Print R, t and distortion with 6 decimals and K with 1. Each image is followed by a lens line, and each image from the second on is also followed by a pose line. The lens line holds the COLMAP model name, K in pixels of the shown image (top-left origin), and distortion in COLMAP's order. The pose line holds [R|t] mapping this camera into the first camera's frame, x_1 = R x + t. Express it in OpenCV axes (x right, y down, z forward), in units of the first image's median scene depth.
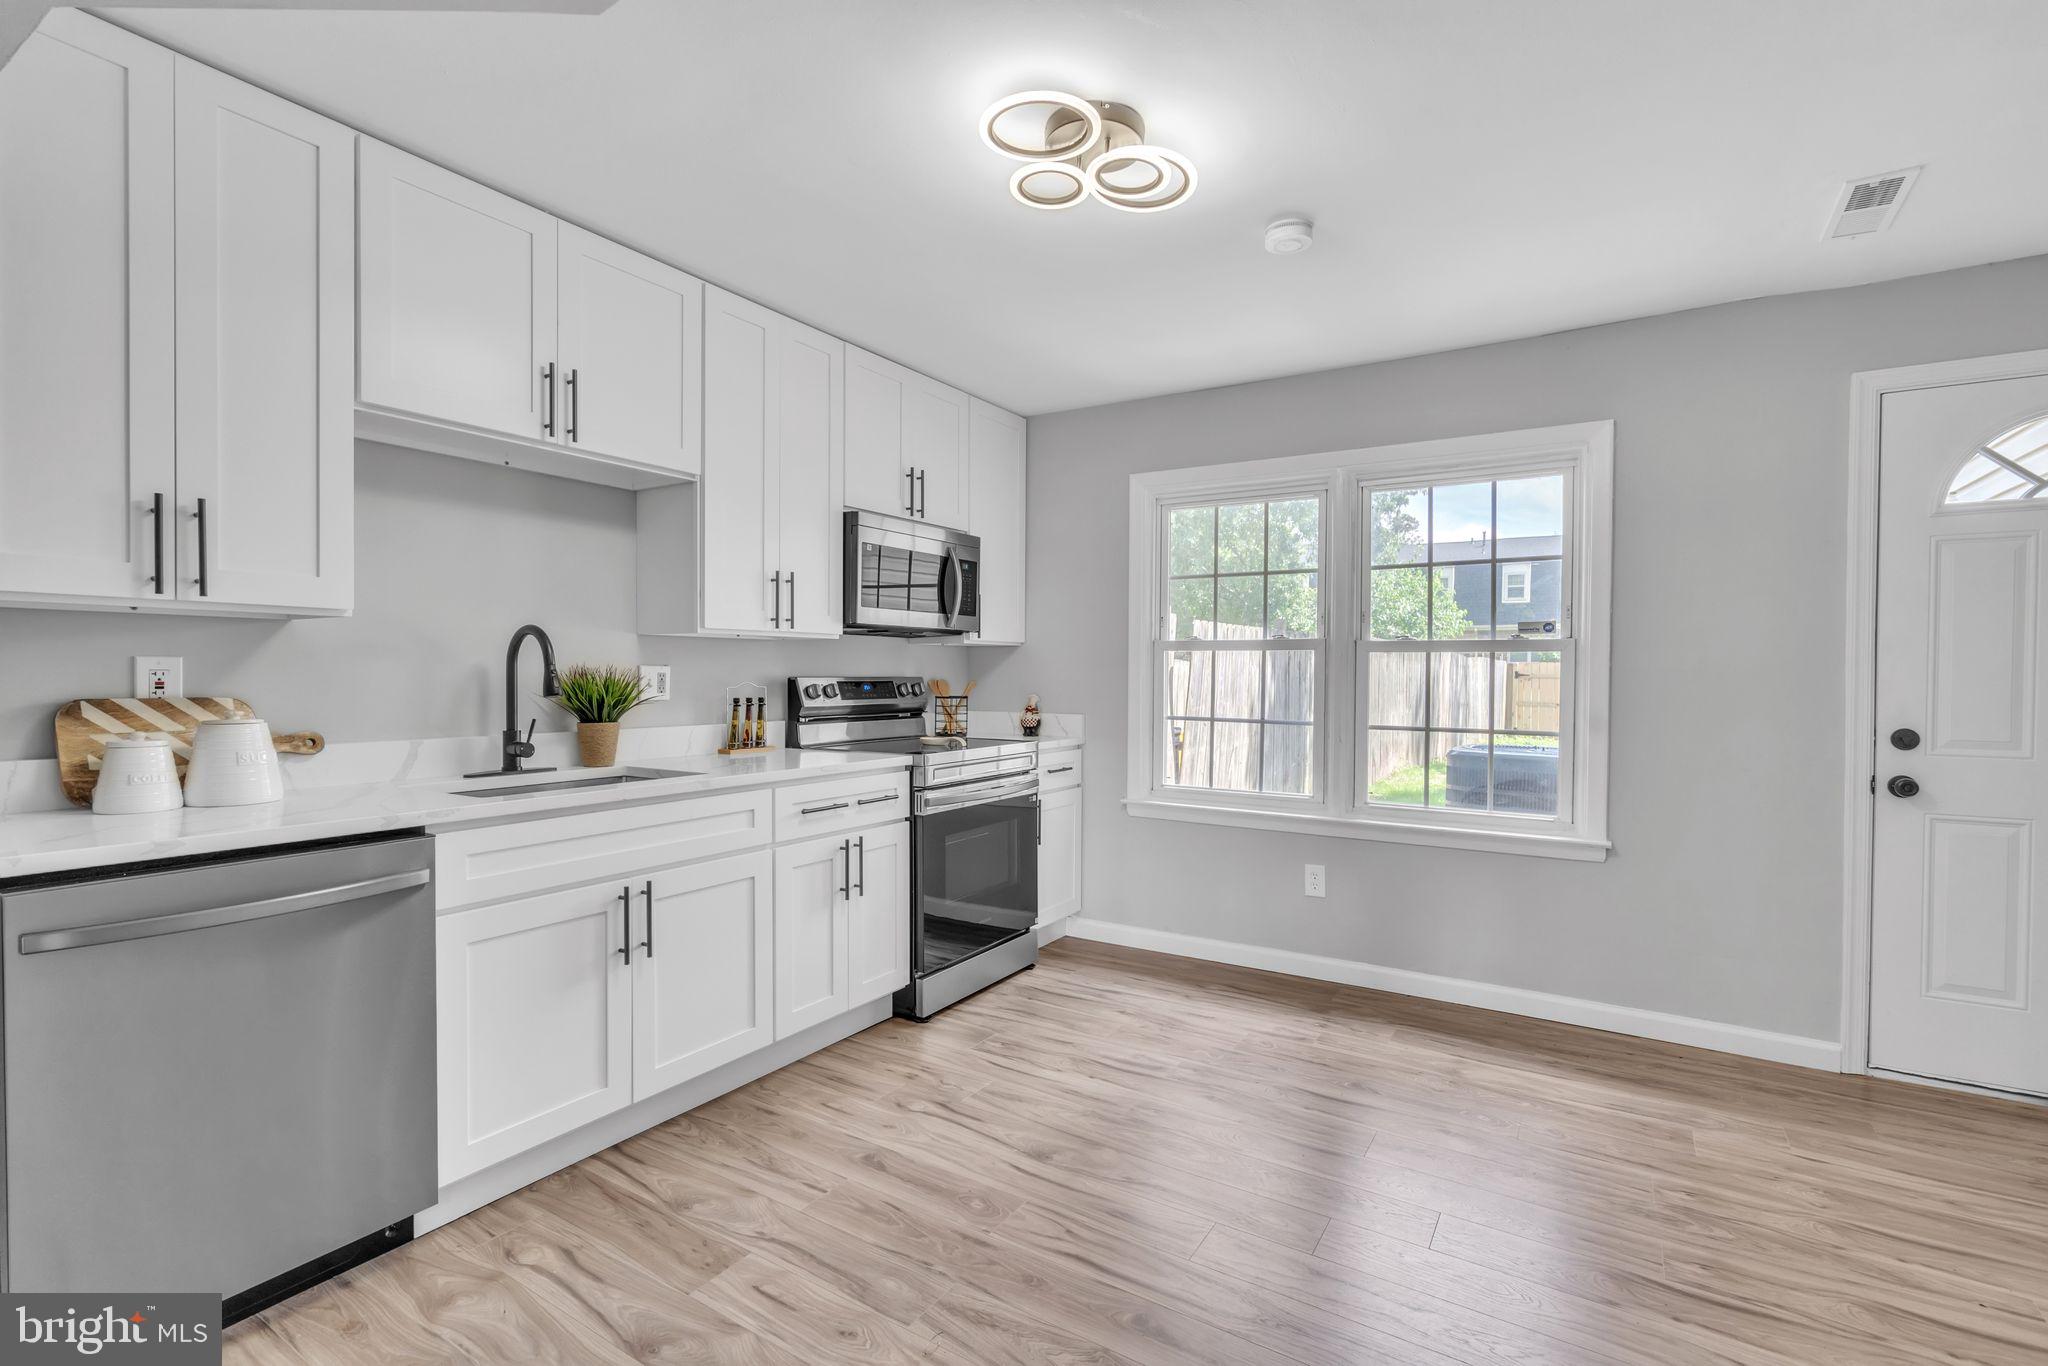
lens RADIAL K [[945.8, 0, 1007.7], [0, 945.8, 692.9], [0, 0, 1]] dist [0.004752, 0.000104]
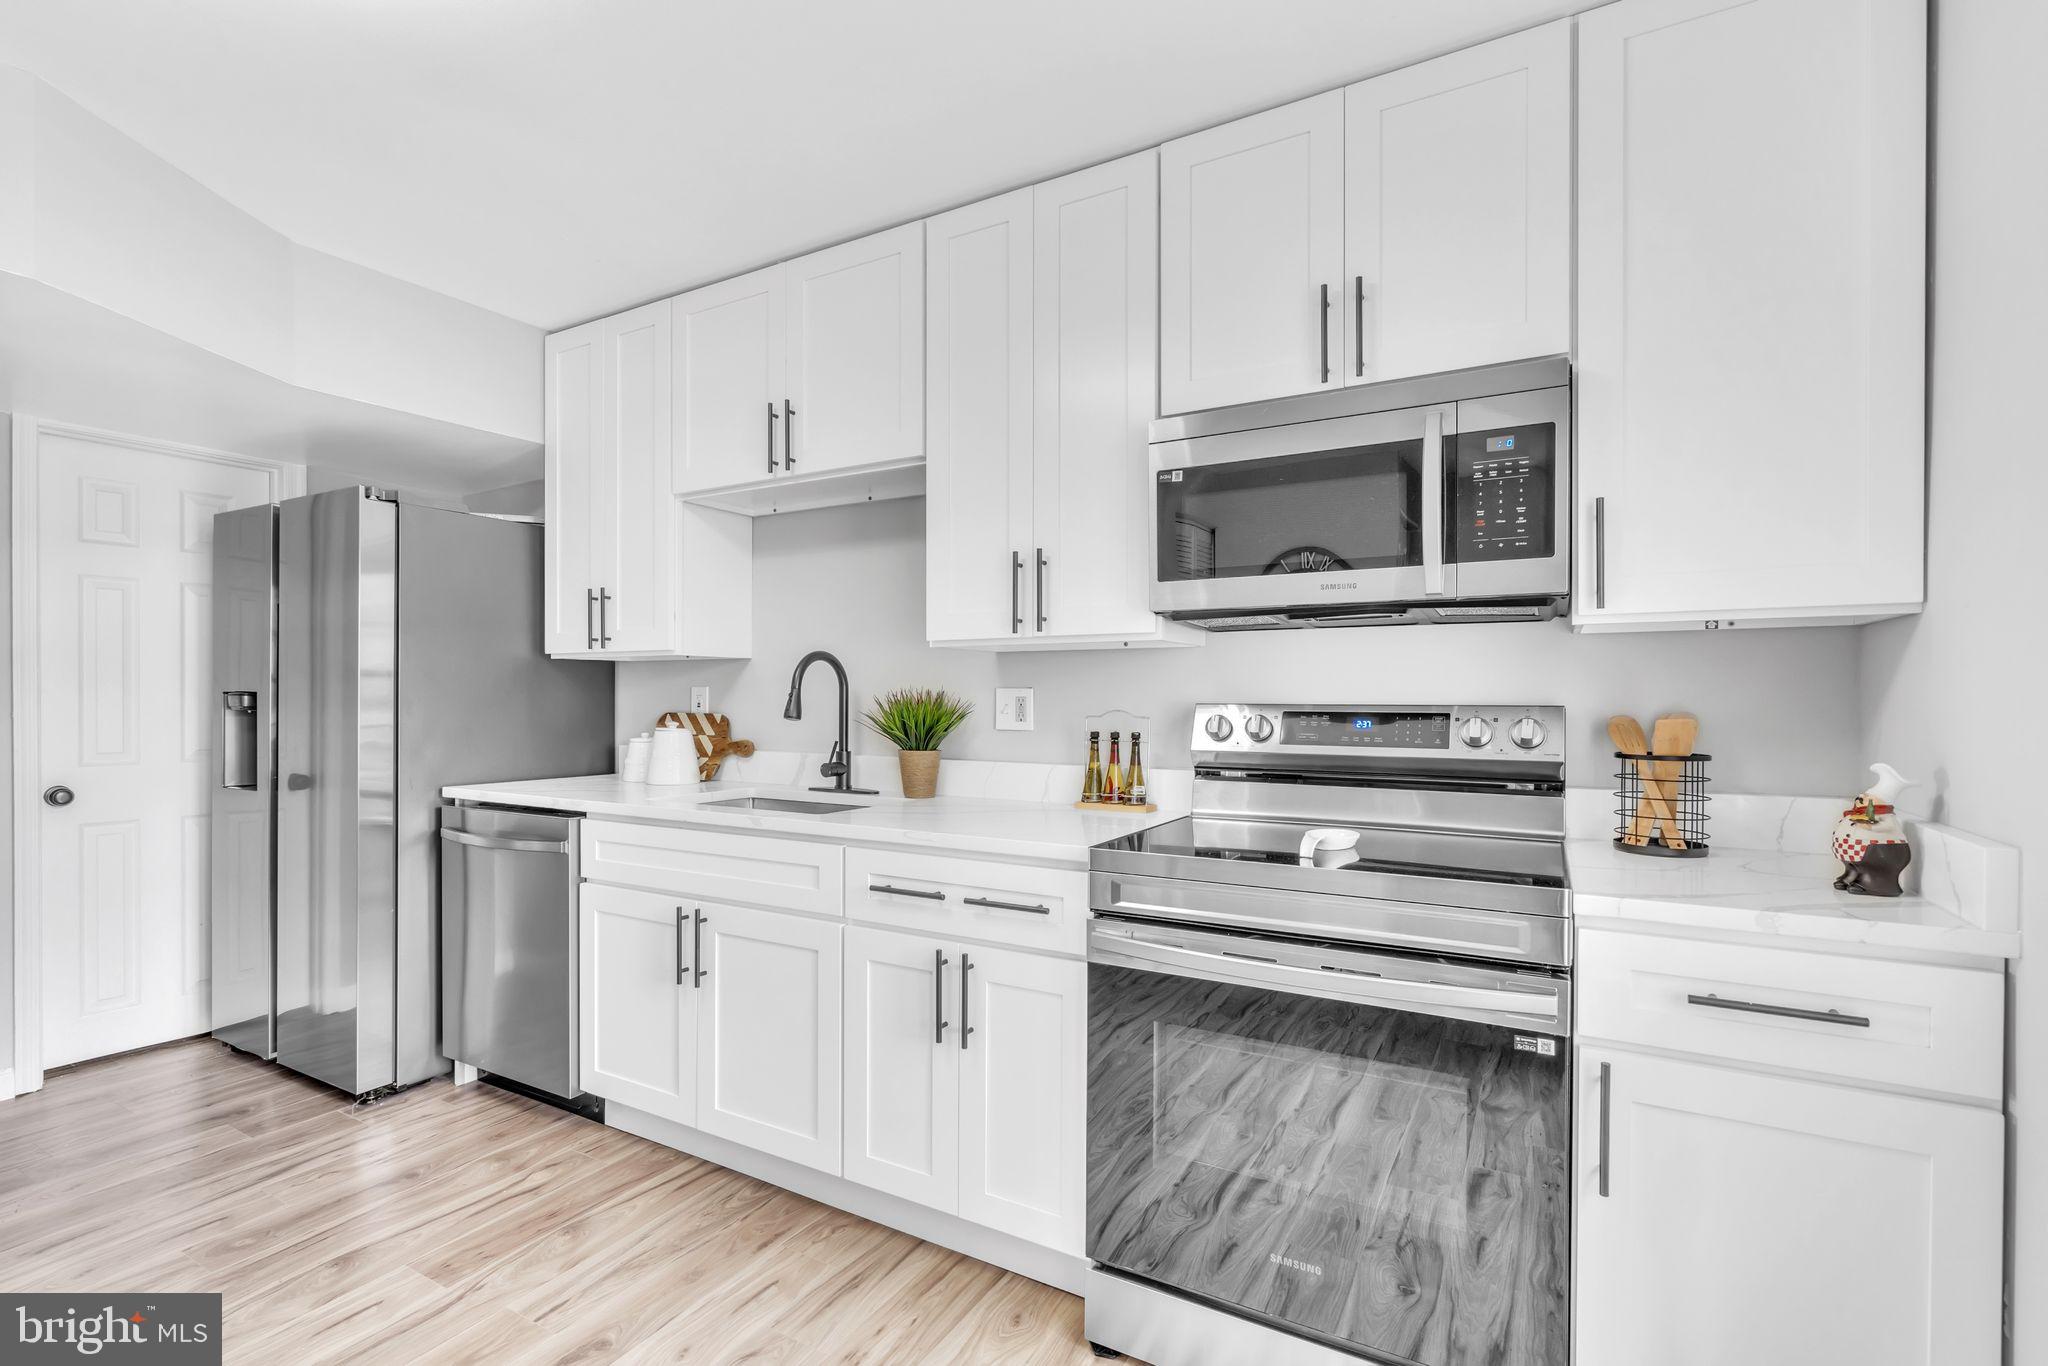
lens RADIAL K [[945.8, 0, 1021.7], [0, 945.8, 701.0], [0, 0, 1]] dist [0.004752, 0.000104]
pose [[0.042546, -0.001407, -0.999094, 0.504542], [-0.022436, 0.999745, -0.002364, -0.017800], [0.998843, 0.022516, 0.042503, 1.057695]]
